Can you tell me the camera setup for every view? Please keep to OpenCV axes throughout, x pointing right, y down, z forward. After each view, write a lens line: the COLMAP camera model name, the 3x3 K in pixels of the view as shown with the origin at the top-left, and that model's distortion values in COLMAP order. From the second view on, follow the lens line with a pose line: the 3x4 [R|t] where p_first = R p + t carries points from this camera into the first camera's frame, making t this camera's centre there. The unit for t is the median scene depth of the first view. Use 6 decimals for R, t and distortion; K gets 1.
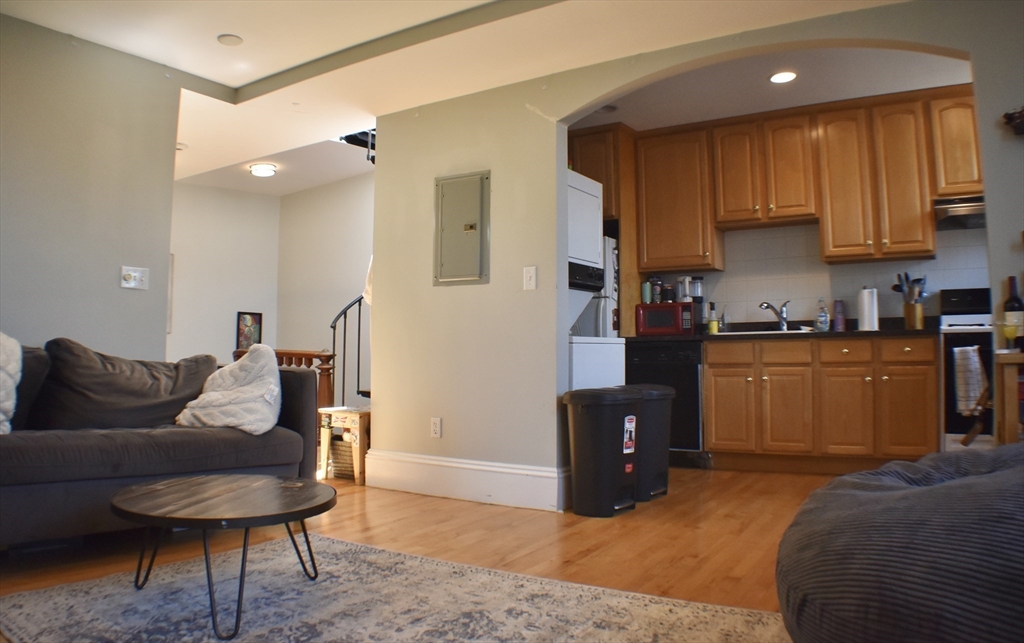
lens RADIAL K [[726.3, 0, 497.9], [0, 726.3, 295.8], [0, 0, 1]] dist [-0.196901, 0.048462]
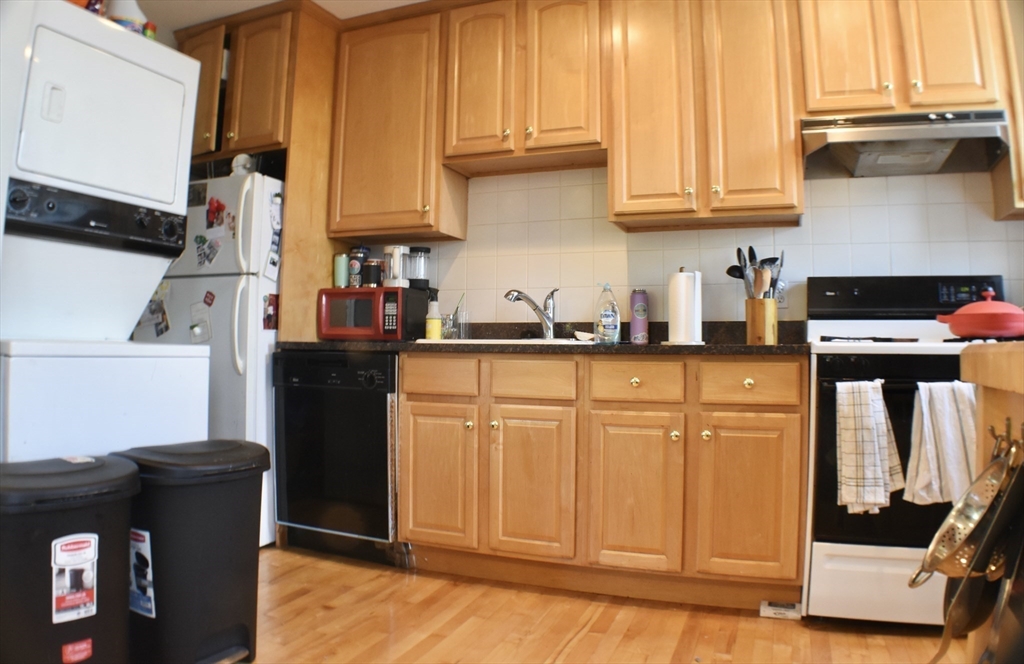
lens RADIAL K [[689.0, 0, 510.3], [0, 689.0, 303.1], [0, 0, 1]] dist [-0.195951, 0.045596]
pose [[0.980161, 0.027304, 0.196314, 0.283087], [-0.030039, 0.999489, 0.010968, 0.015221], [-0.195914, -0.016648, 0.980480, 0.468673]]
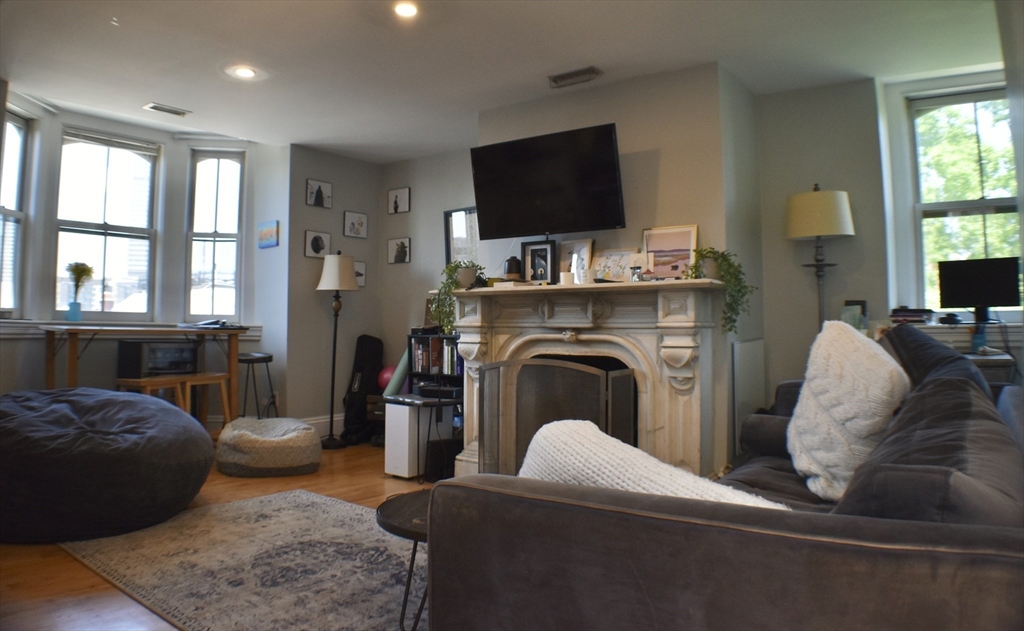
lens RADIAL K [[713.1, 0, 490.8], [0, 713.1, 288.0], [0, 0, 1]] dist [-0.165514, -0.000319]
pose [[-0.997353, -0.001780, 0.072694, -0.234029], [-0.011377, 0.991209, -0.131819, 0.043602], [-0.071820, -0.132297, -0.988605, 1.023224]]
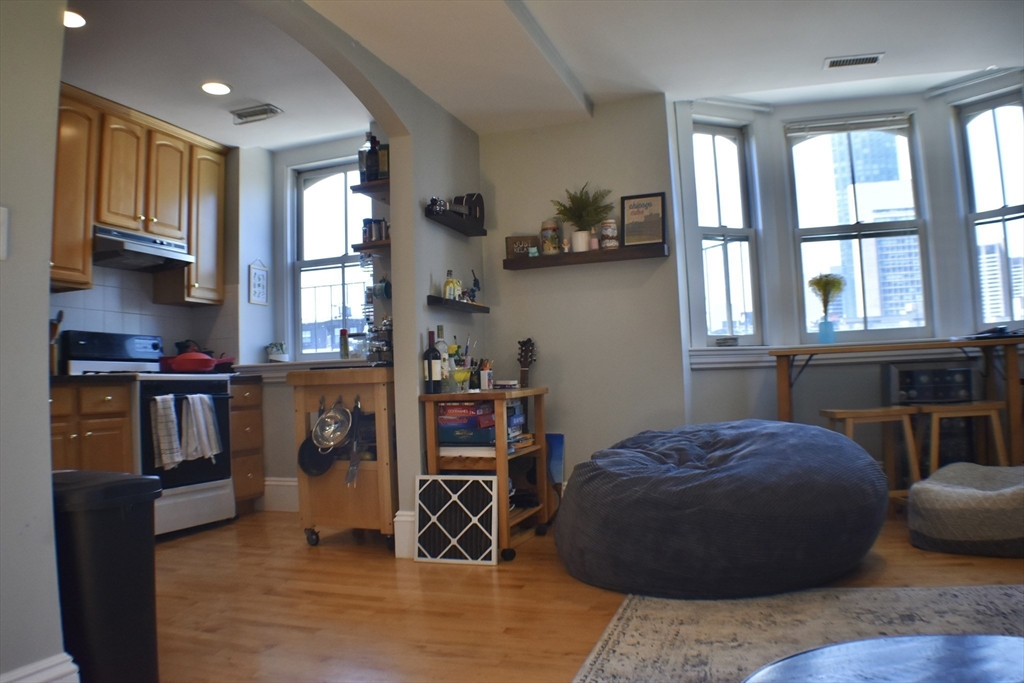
lens RADIAL K [[764.7, 0, 512.0], [0, 764.7, 341.5], [0, 0, 1]] dist [-0.188790, 0.045143]
pose [[-0.257163, 0.058016, 0.964625, -0.349188], [-0.038676, 0.996779, -0.070261, 0.046527], [-0.965594, -0.055376, -0.254091, 0.673212]]
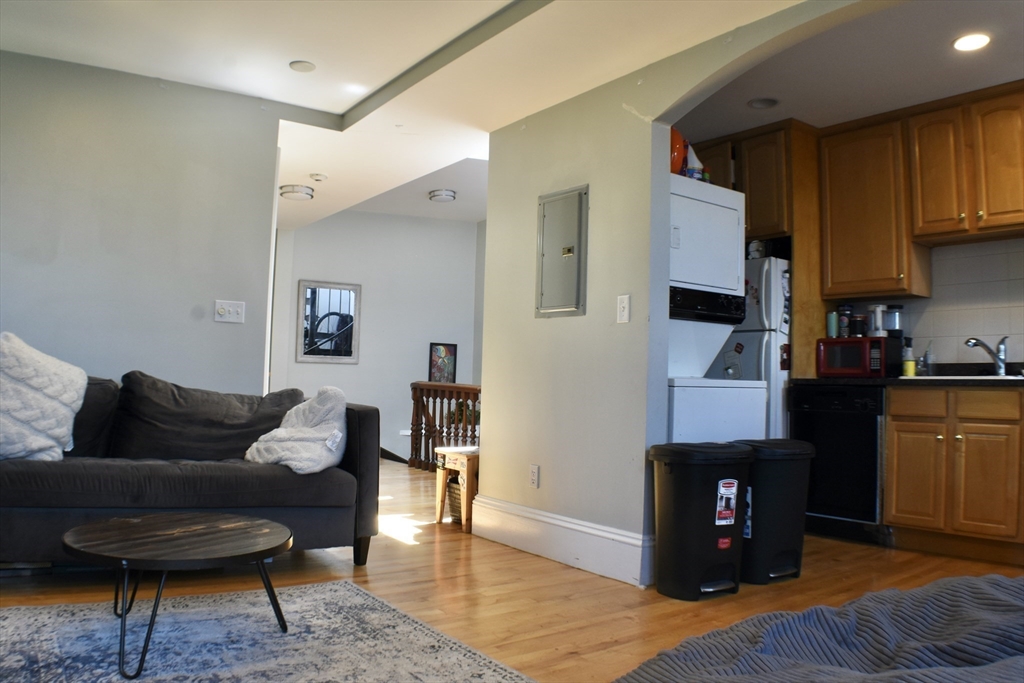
lens RADIAL K [[764.7, 0, 512.0], [0, 764.7, 341.5], [0, 0, 1]] dist [-0.188790, 0.045143]
pose [[0.932643, 0.007774, -0.360717, 0.203958], [0.000445, 0.999742, 0.022696, -0.005275], [0.360800, -0.021328, 0.932399, 0.102192]]
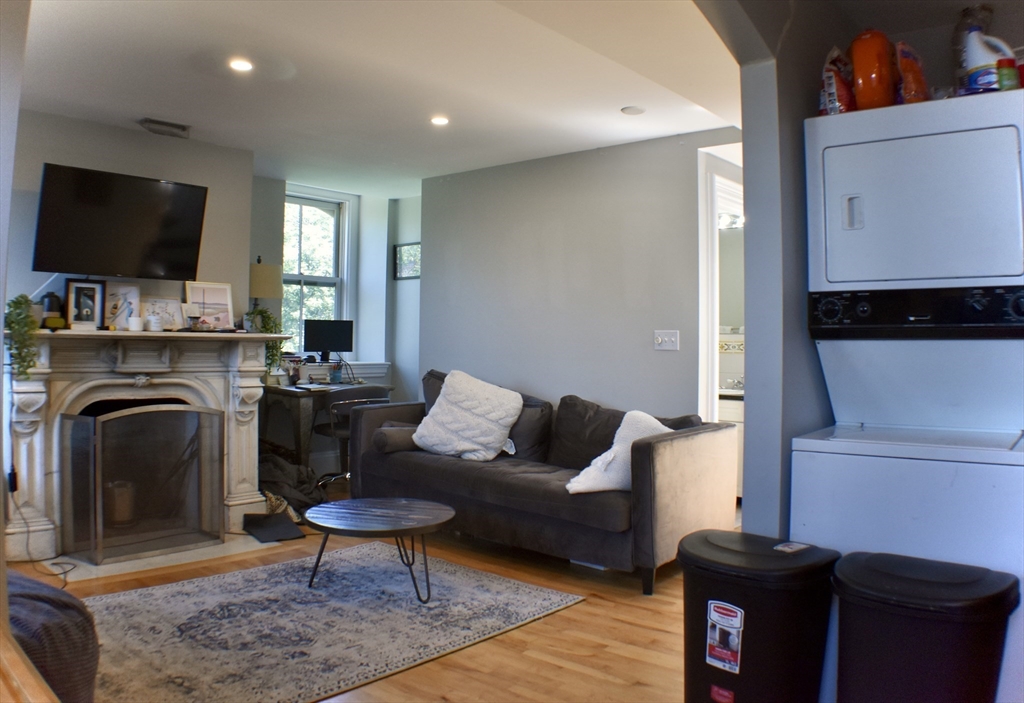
lens RADIAL K [[785.1, 0, 511.7], [0, 785.1, 319.5], [0, 0, 1]] dist [-0.188092, 0.041617]
pose [[-0.123767, -0.032185, -0.991789, 0.590462], [0.066502, 0.996958, -0.040651, -0.019904], [0.990080, -0.070987, -0.121250, 0.727460]]
